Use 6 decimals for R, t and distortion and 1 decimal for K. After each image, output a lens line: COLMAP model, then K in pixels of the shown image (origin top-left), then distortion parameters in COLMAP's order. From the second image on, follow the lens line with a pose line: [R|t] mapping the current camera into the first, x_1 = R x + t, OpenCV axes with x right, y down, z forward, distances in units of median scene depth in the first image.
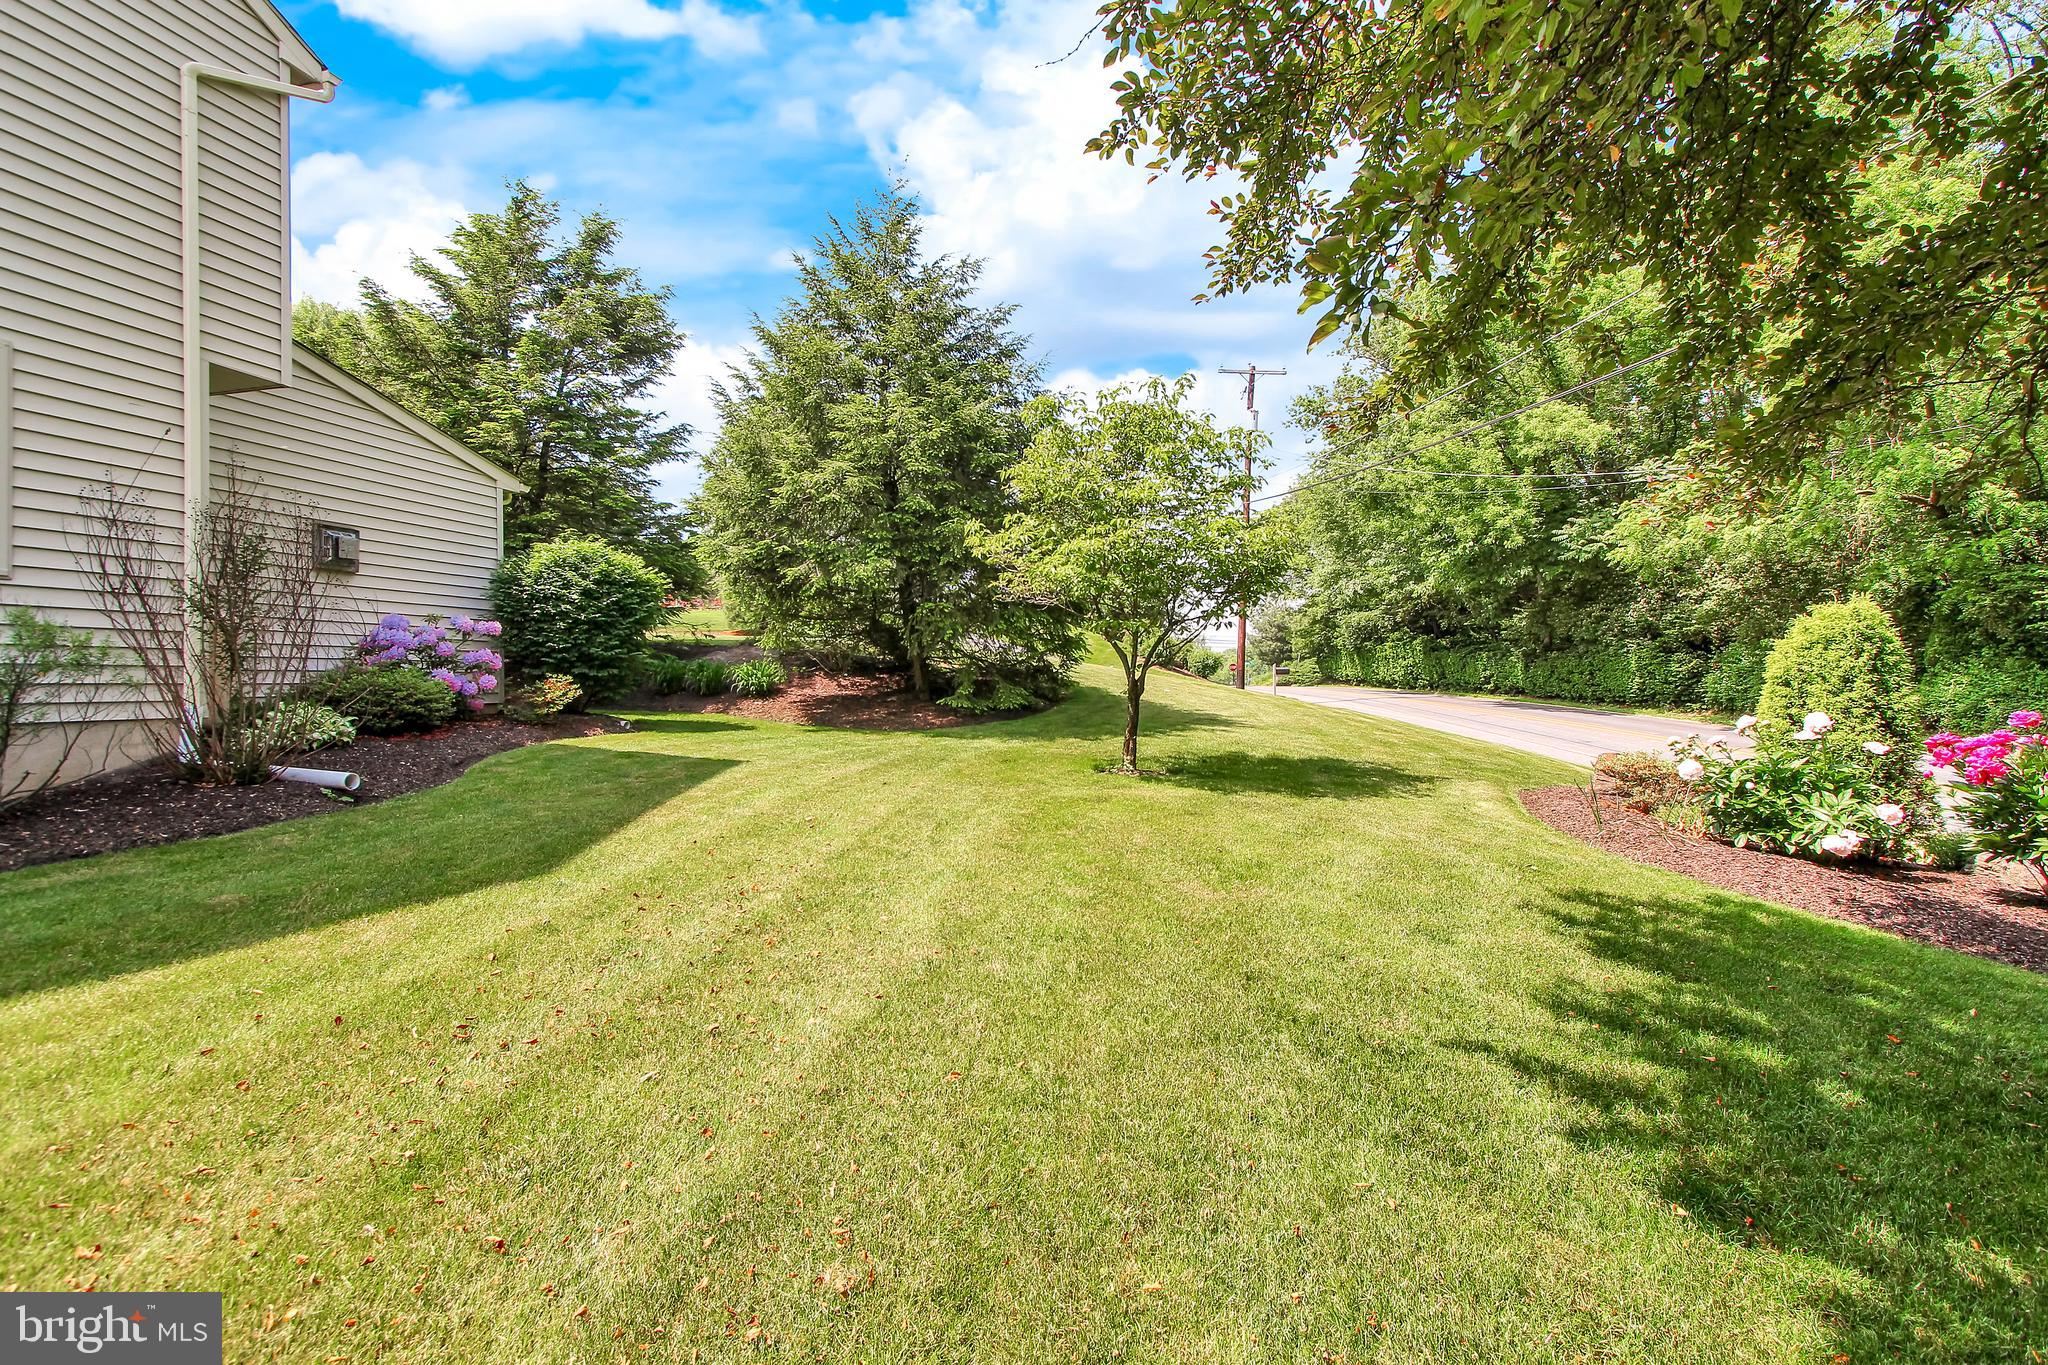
lens RADIAL K [[930.9, 0, 1024.0], [0, 930.9, 682.5], [0, 0, 1]] dist [0.000314, -0.000065]
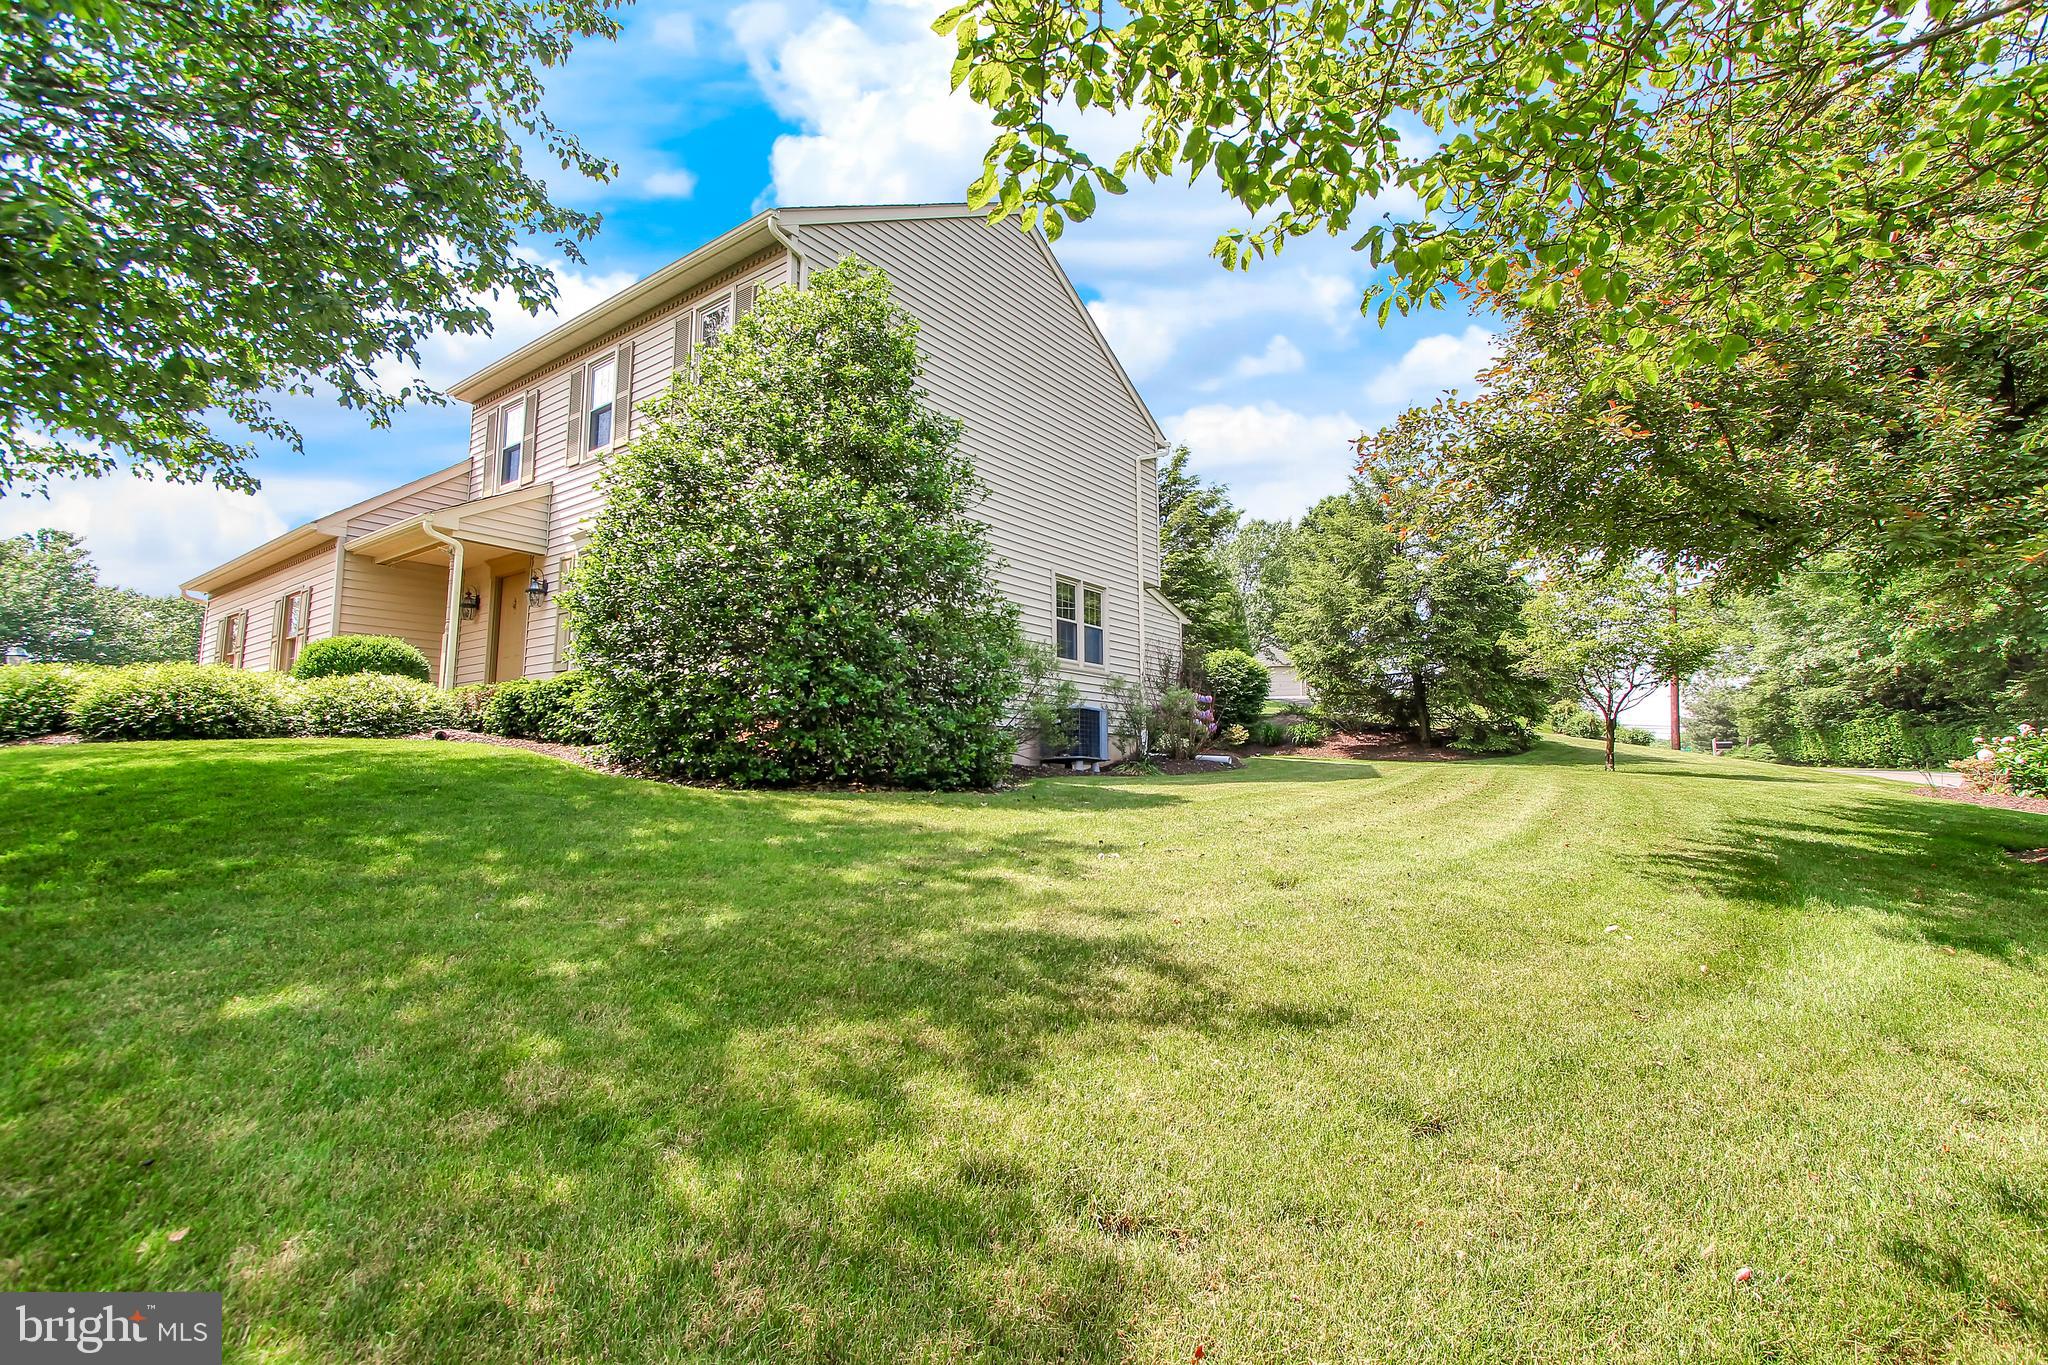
lens RADIAL K [[930.9, 0, 1024.0], [0, 930.9, 682.5], [0, 0, 1]] dist [0.000314, -0.000065]
pose [[0.930157, -0.025722, -0.366260, -0.059228], [-0.010724, 0.995214, -0.097126, 0.024583], [0.367006, 0.094270, 0.925430, -0.226712]]
